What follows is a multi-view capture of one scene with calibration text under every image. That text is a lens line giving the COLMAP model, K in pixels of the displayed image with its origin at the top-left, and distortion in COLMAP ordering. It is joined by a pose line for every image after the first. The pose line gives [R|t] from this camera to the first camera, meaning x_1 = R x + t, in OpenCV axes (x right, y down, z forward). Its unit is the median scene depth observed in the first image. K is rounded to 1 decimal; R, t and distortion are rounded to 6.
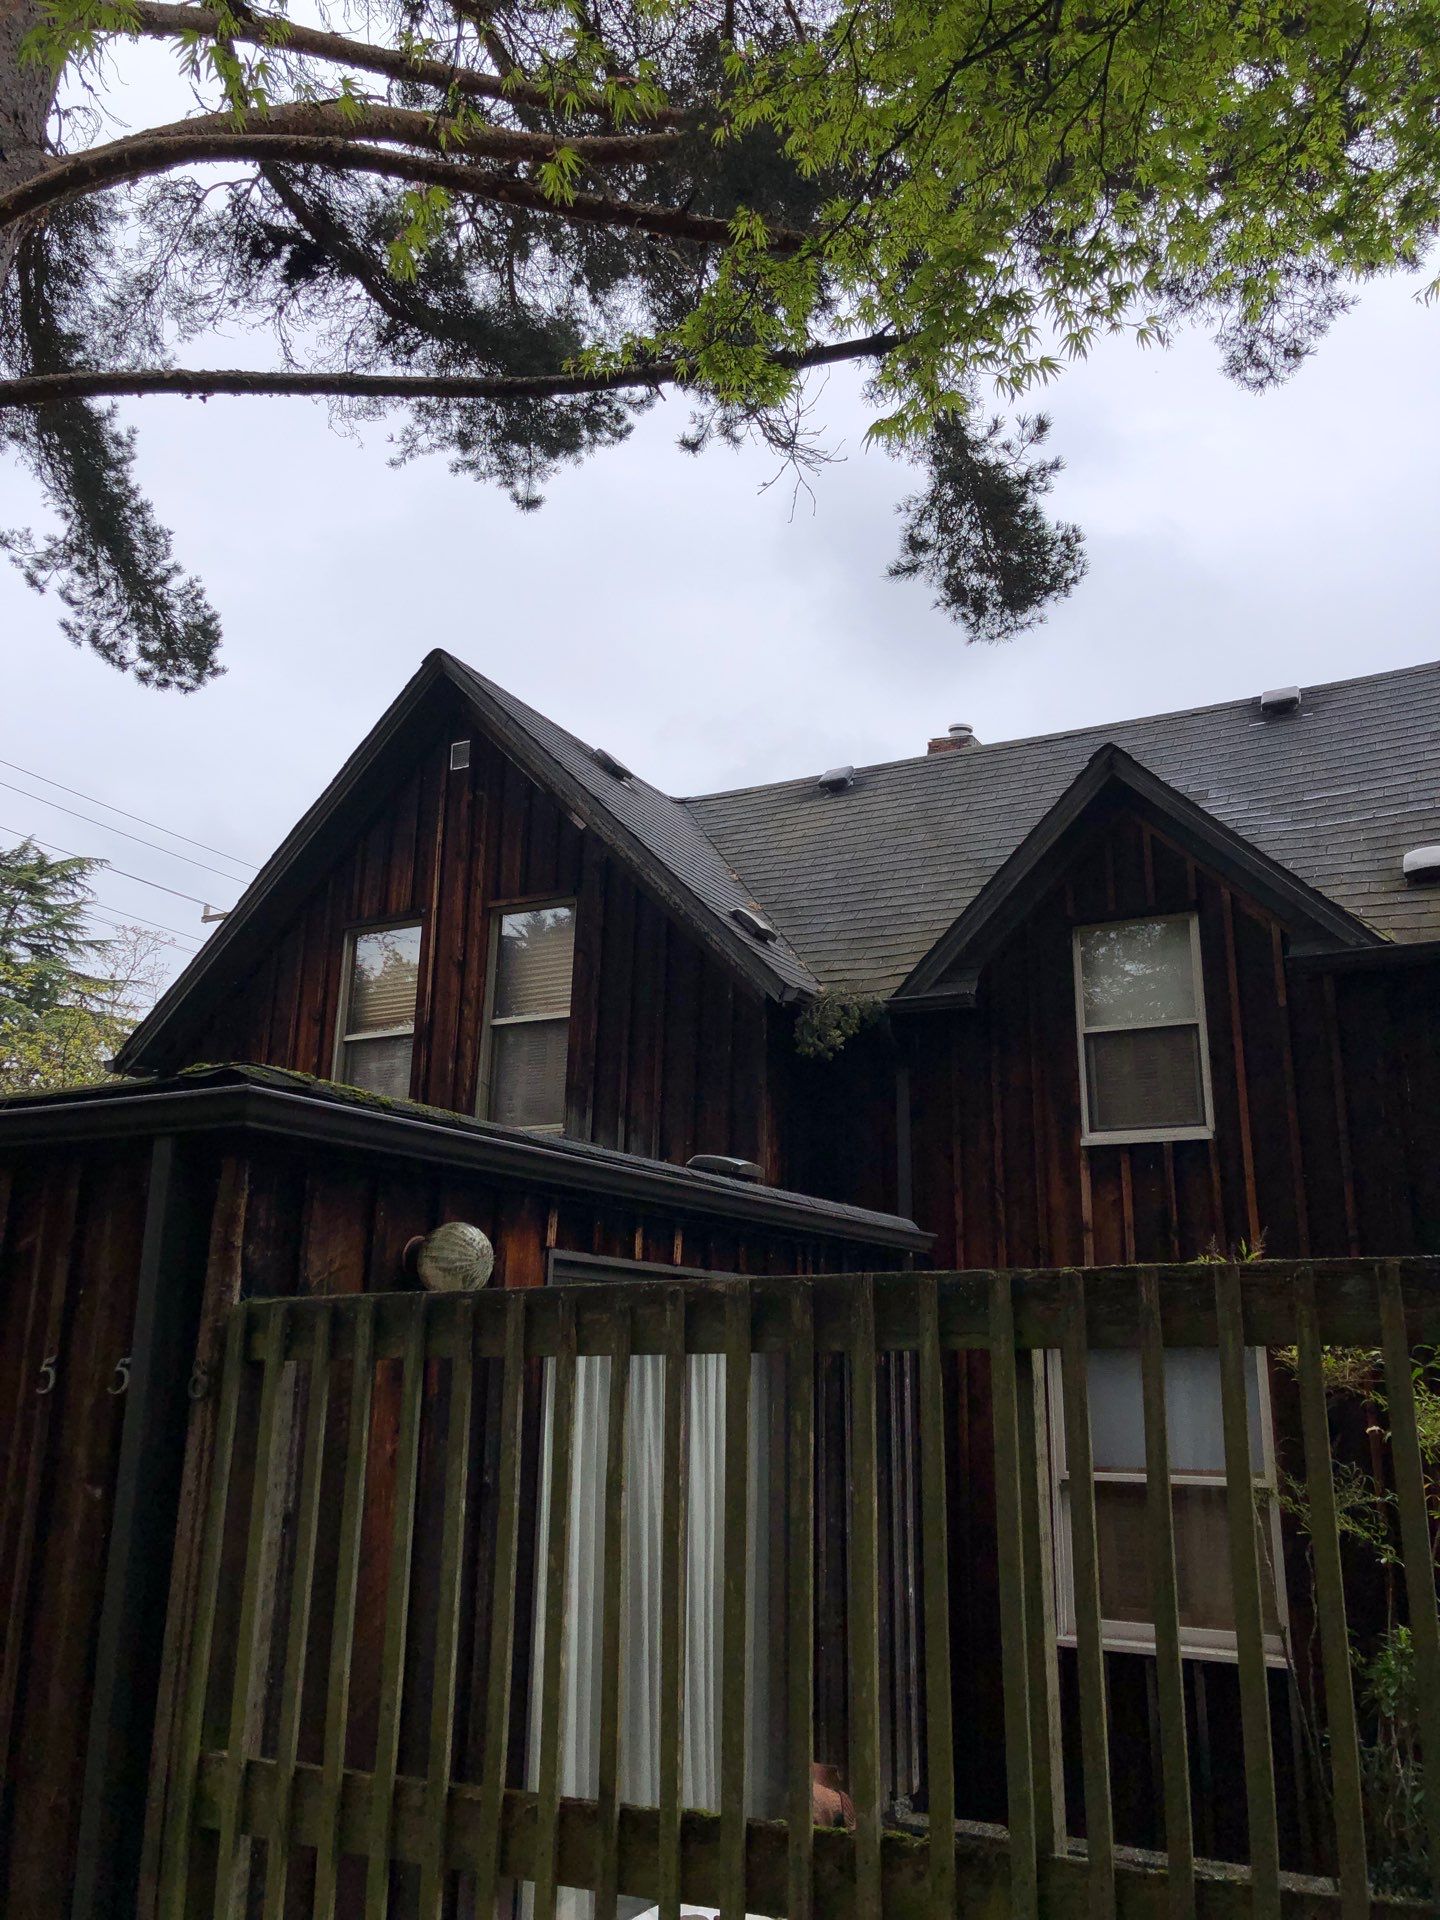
lens RADIAL K [[1542.4, 0, 724.9], [0, 1542.4, 968.2], [0, 0, 1]] dist [0.028424, -0.011947]
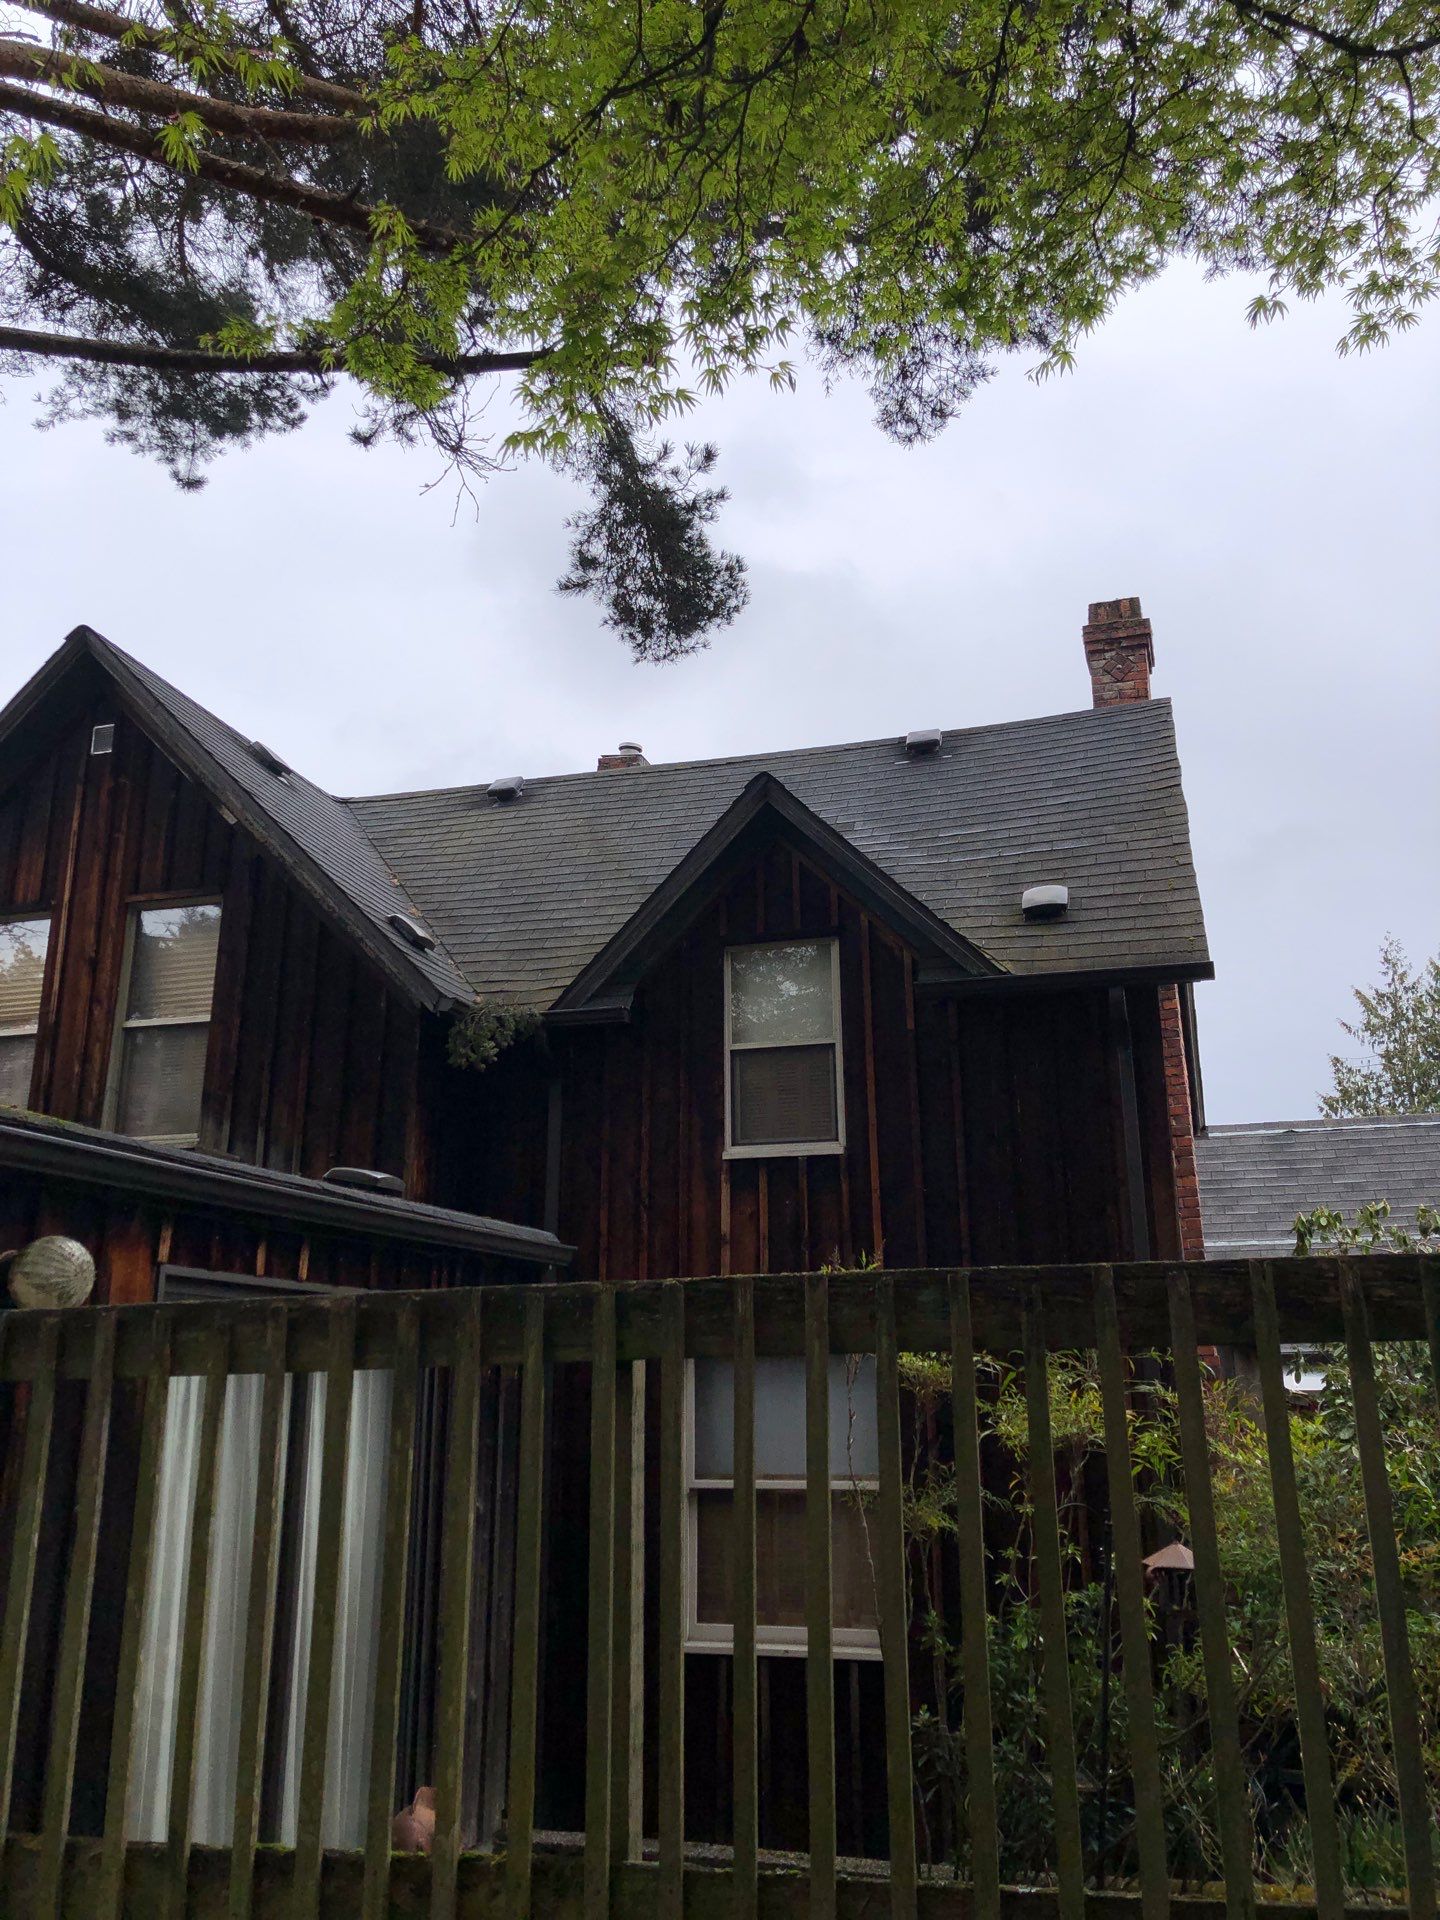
lens RADIAL K [[1542.4, 0, 734.4], [0, 1542.4, 970.8], [0, 0, 1]] dist [0.028424, -0.011947]
pose [[0.978340, 0.035746, 0.203894, 0.025588], [-0.034330, 0.999356, -0.010478, -0.000400], [-0.204137, 0.003251, 0.978937, -0.004059]]
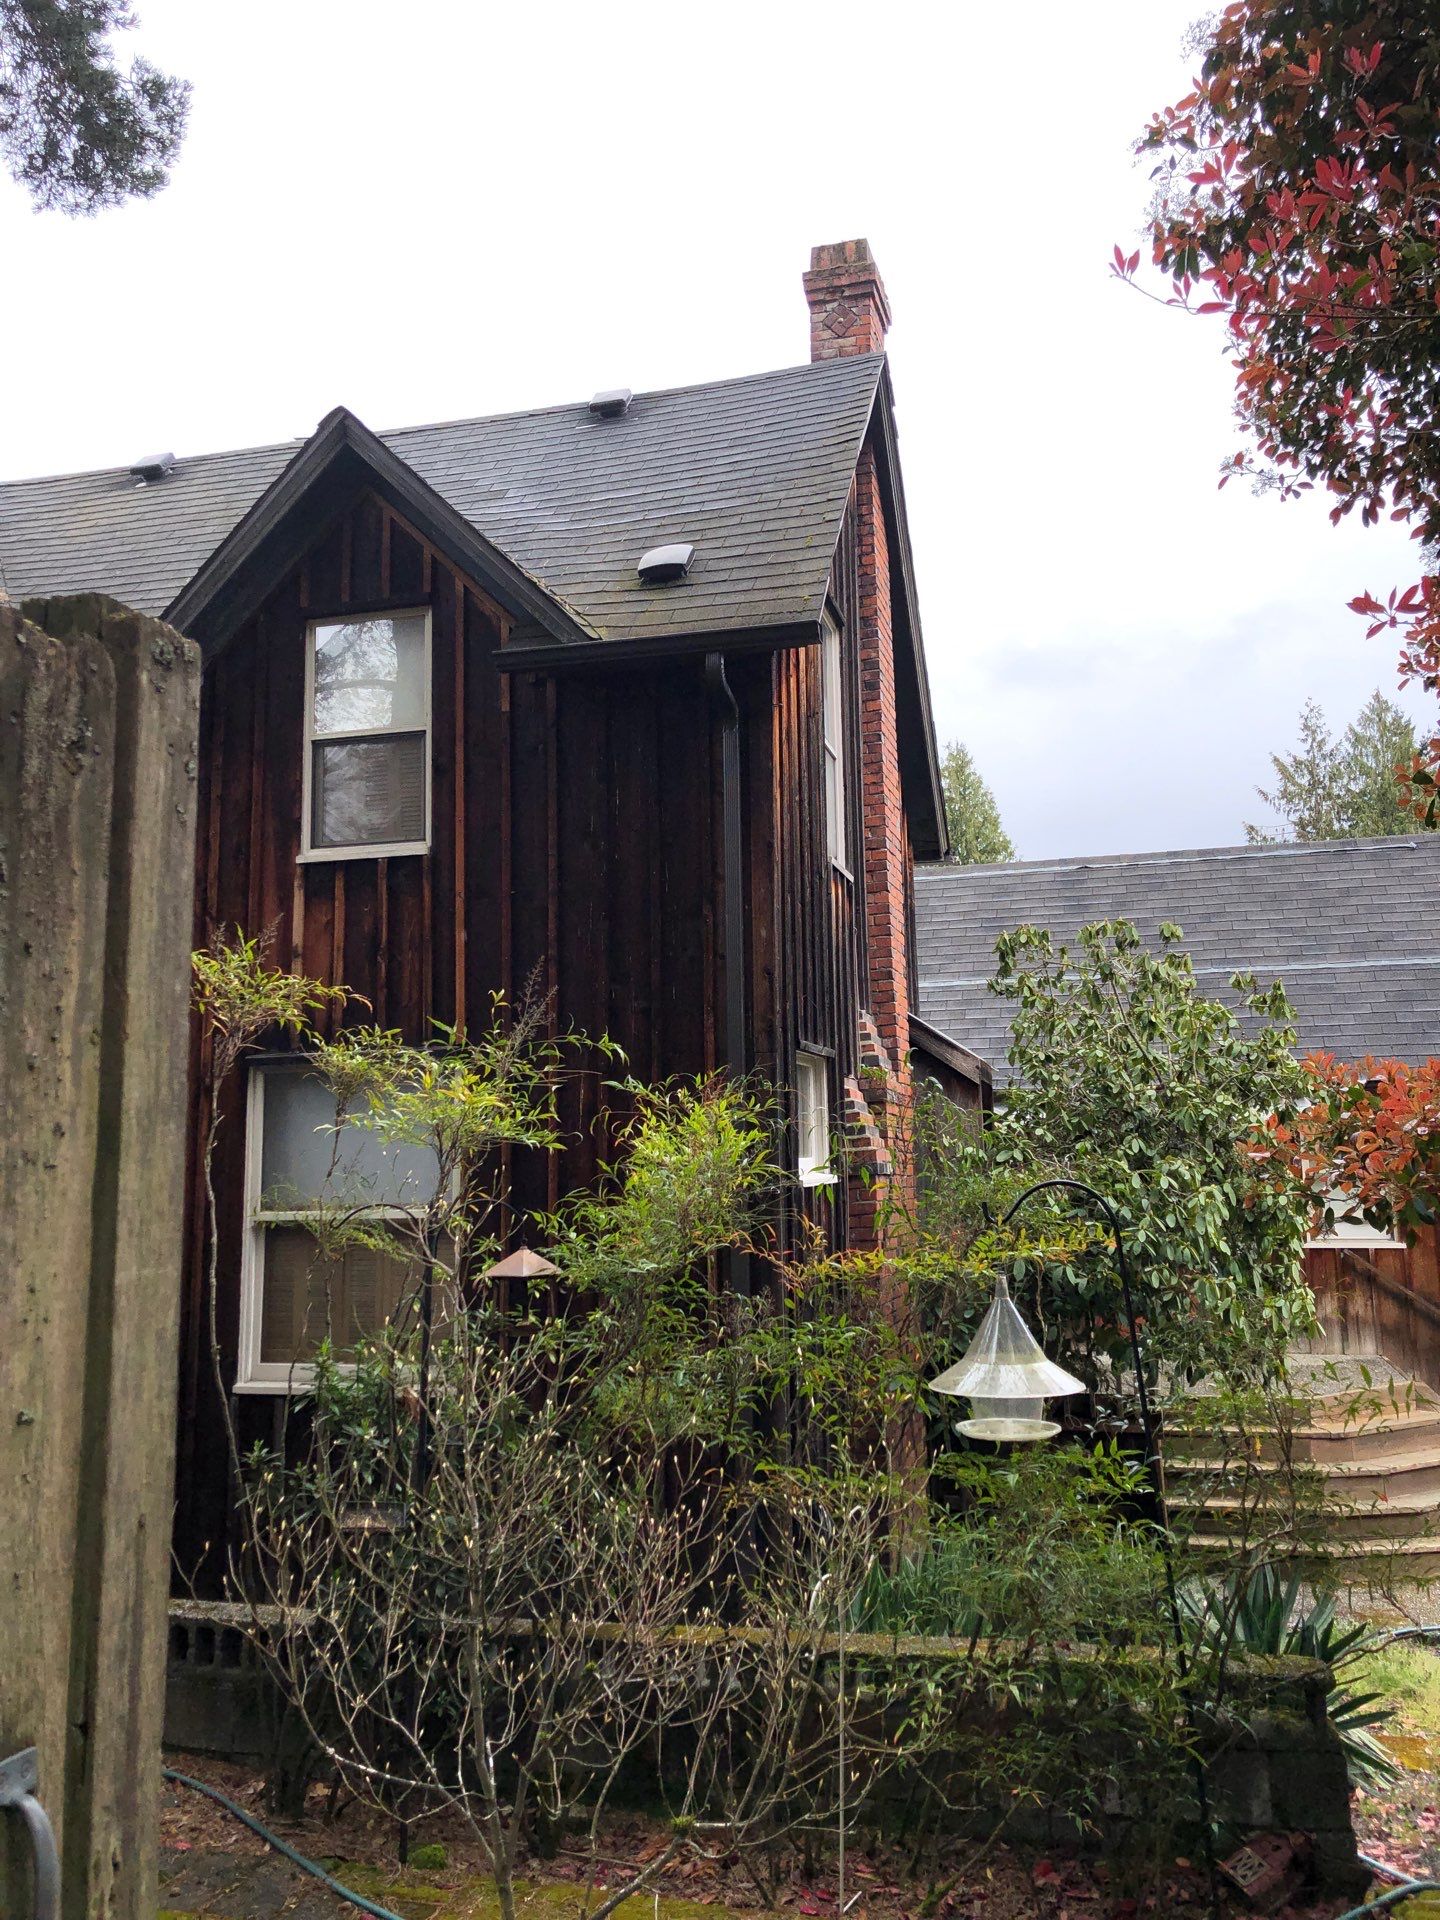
lens RADIAL K [[1542.4, 0, 726.0], [0, 1542.4, 959.2], [0, 0, 1]] dist [0.028424, -0.011947]
pose [[0.972395, 0.000626, 0.233340, 0.263058], [-0.029961, 0.992054, 0.122193, 0.052527], [-0.231409, -0.125811, 0.964687, 0.064736]]
